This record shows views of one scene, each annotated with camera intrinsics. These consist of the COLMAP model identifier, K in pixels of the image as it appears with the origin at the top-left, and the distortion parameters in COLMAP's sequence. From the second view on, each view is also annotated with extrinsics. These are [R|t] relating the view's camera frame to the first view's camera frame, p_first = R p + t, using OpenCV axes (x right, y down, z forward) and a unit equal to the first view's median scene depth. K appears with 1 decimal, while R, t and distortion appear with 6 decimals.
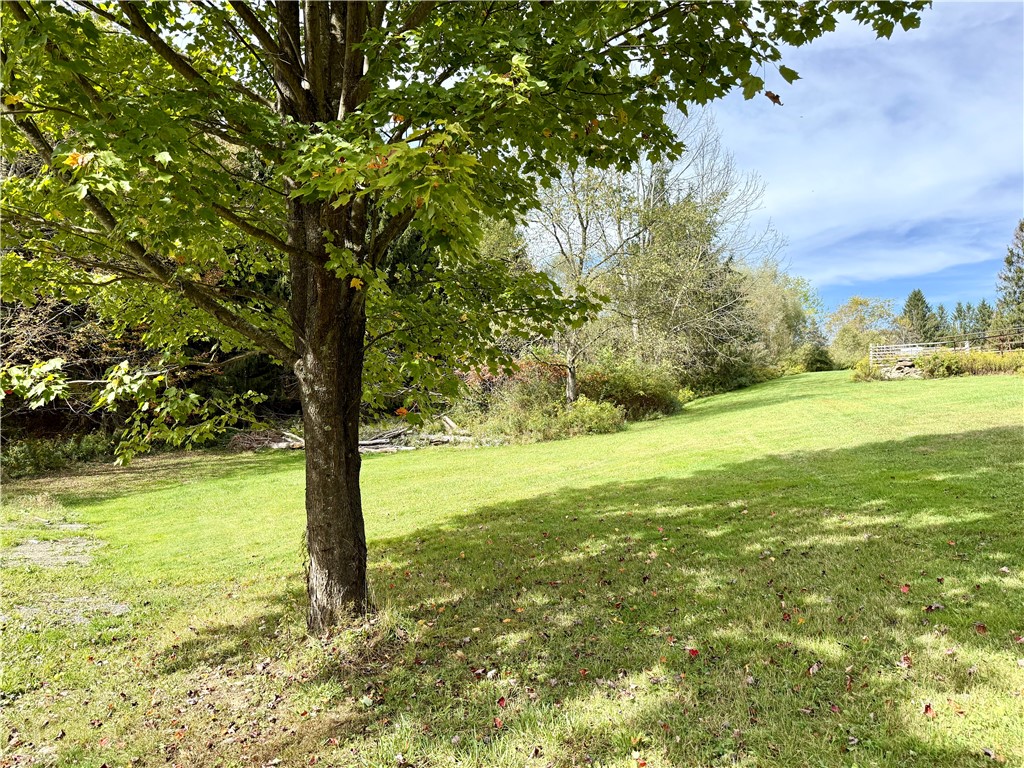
lens RADIAL K [[718.0, 0, 511.2], [0, 718.0, 383.9], [0, 0, 1]] dist [0.000925, 0.000790]
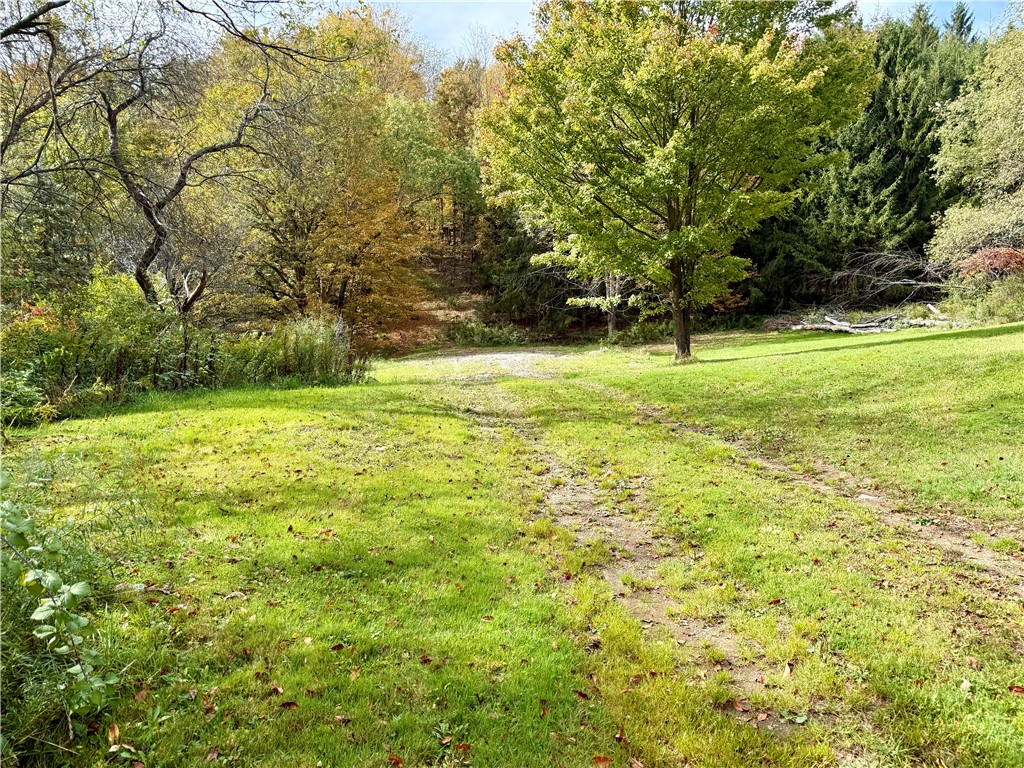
lens RADIAL K [[718.0, 0, 511.9], [0, 718.0, 383.9], [0, 0, 1]] dist [0.000925, 0.000790]
pose [[0.676556, 0.065089, -0.733509, 0.335345], [0.054568, 0.988916, 0.138085, -0.027709], [0.734367, -0.133449, 0.665505, -0.340333]]
